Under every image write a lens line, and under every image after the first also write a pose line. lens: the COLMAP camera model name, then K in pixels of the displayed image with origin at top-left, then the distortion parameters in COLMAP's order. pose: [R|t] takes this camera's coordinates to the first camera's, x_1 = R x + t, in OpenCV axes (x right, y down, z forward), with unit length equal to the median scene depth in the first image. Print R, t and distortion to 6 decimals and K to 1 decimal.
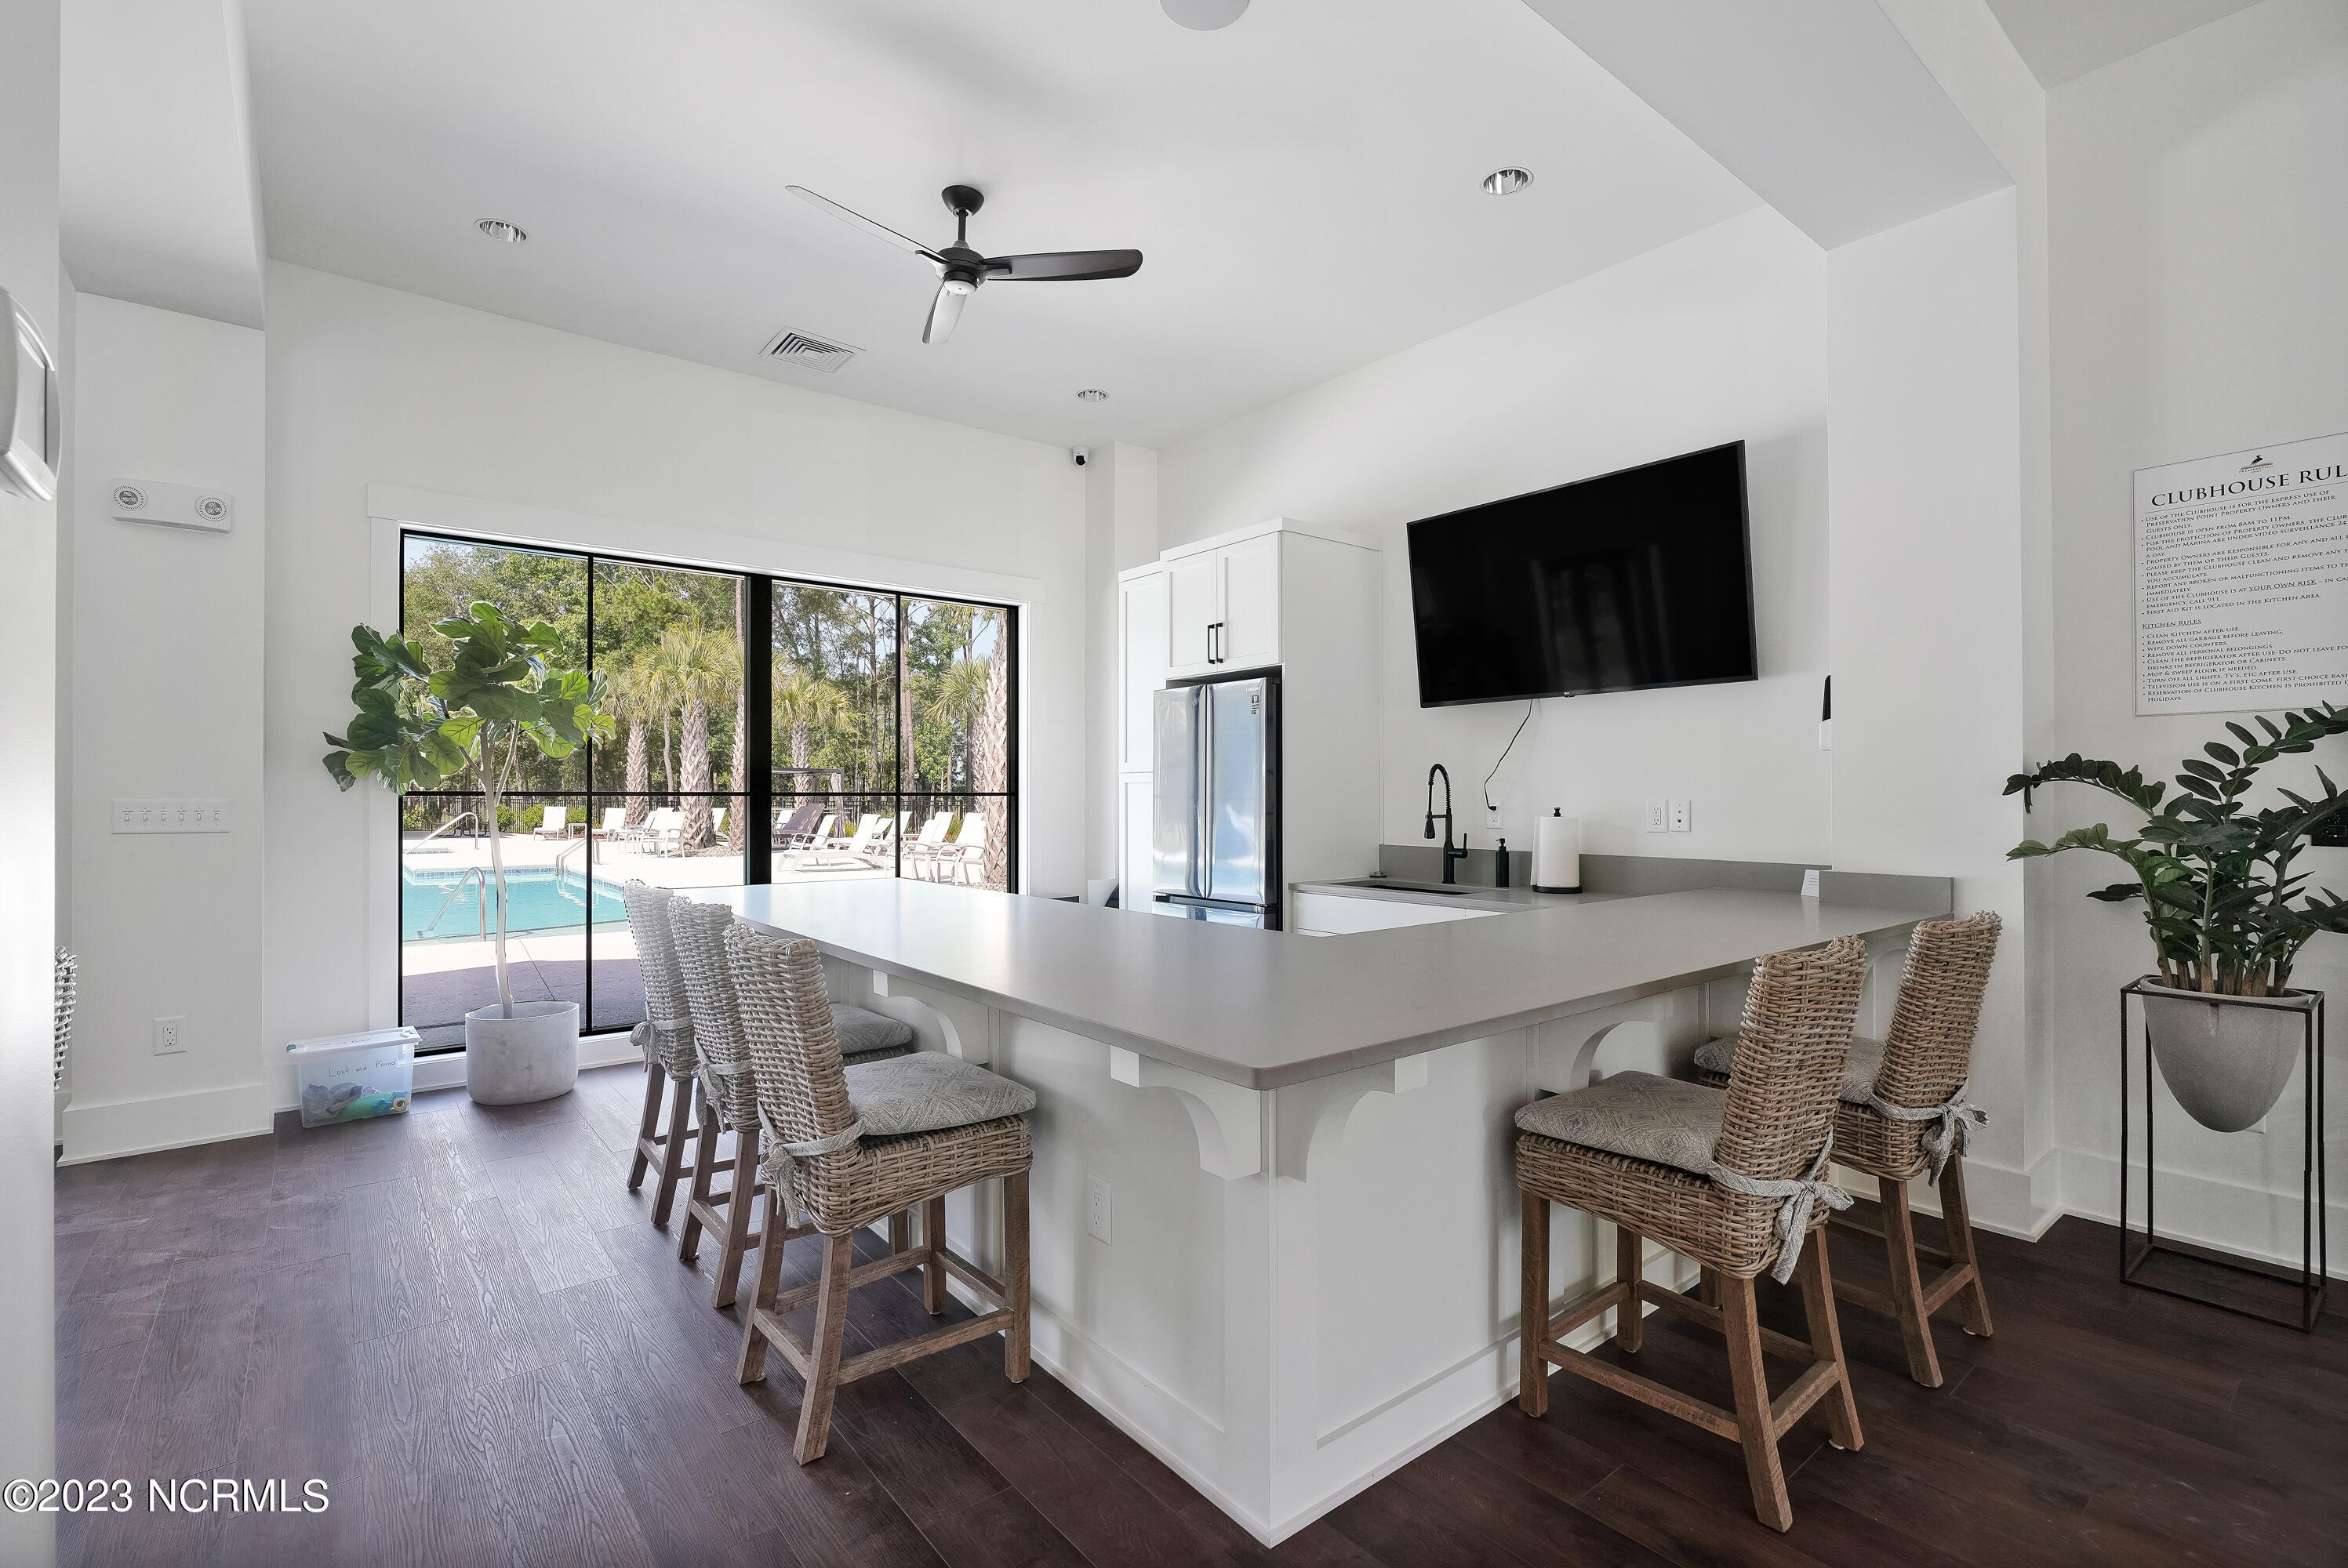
lens RADIAL K [[1091.2, 0, 1184.0], [0, 1091.2, 784.3], [0, 0, 1]] dist [-0.001293, 0.000177]
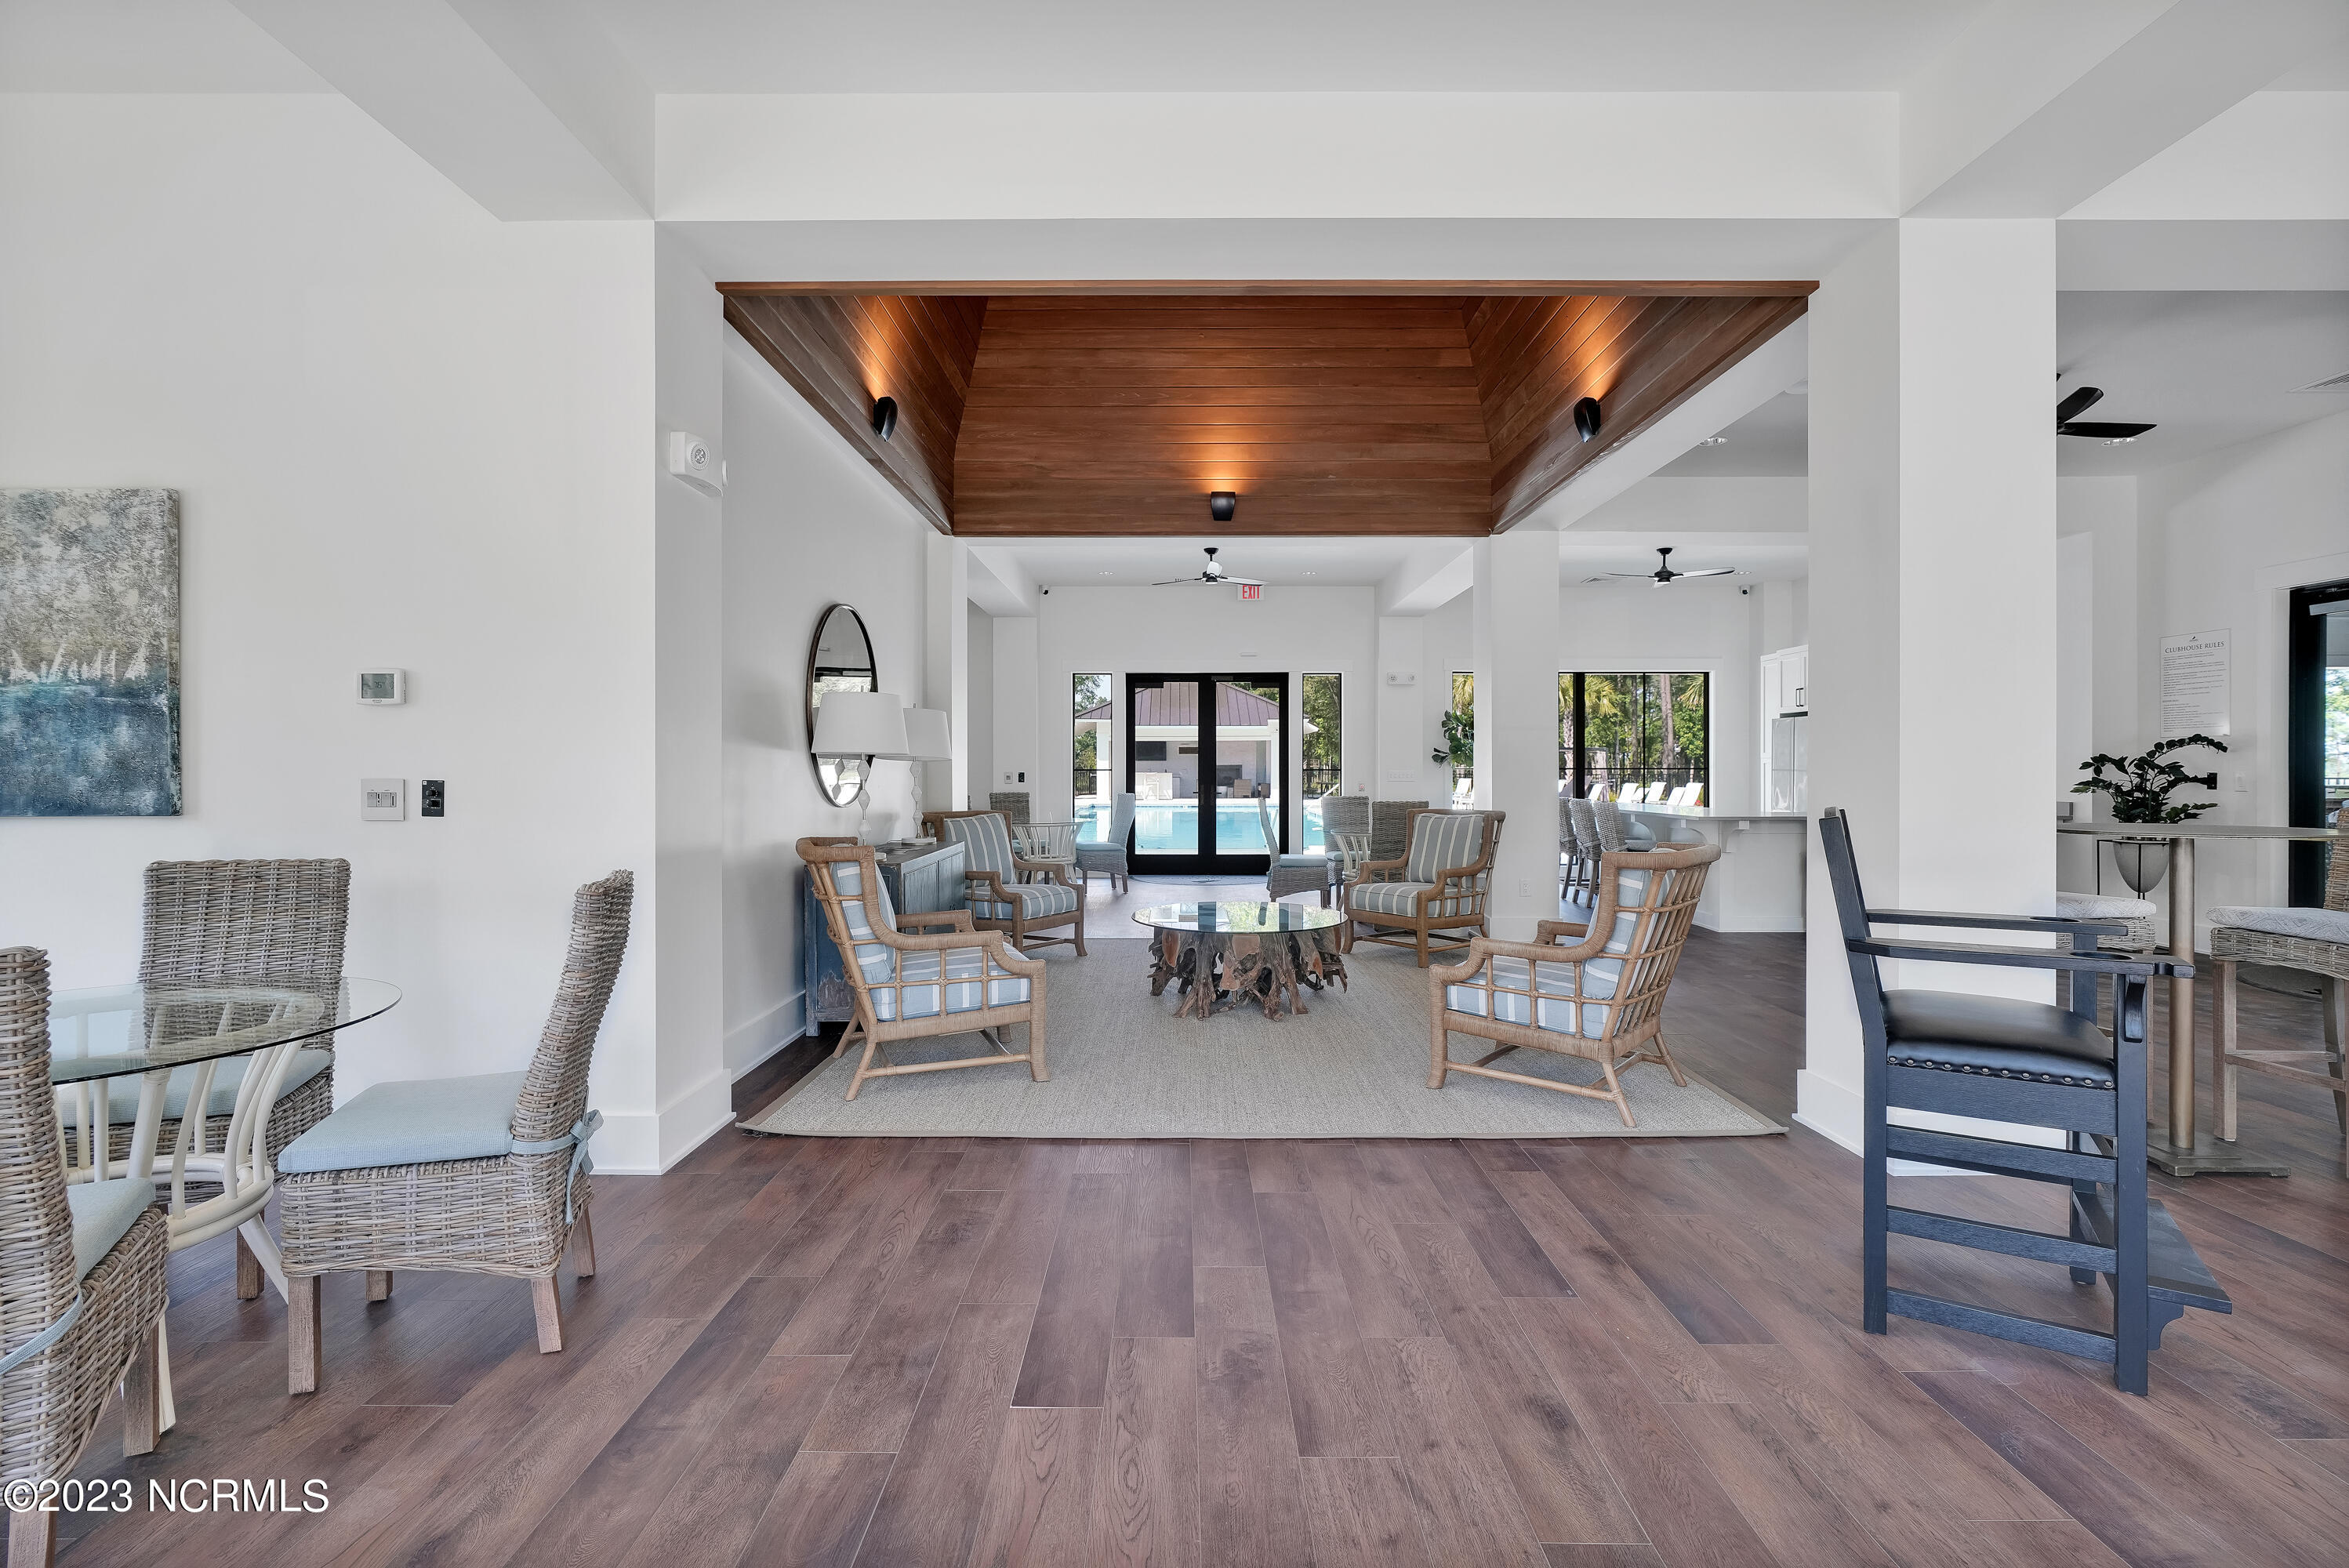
lens RADIAL K [[1091.8, 0, 1174.2], [0, 1091.8, 769.0], [0, 0, 1]] dist [-0.001293, 0.000177]
pose [[0.780377, -0.000894, -0.625308, 0.355381], [0.007885, 0.999934, 0.008410, -0.015398], [0.625259, -0.011494, 0.780332, -1.237893]]
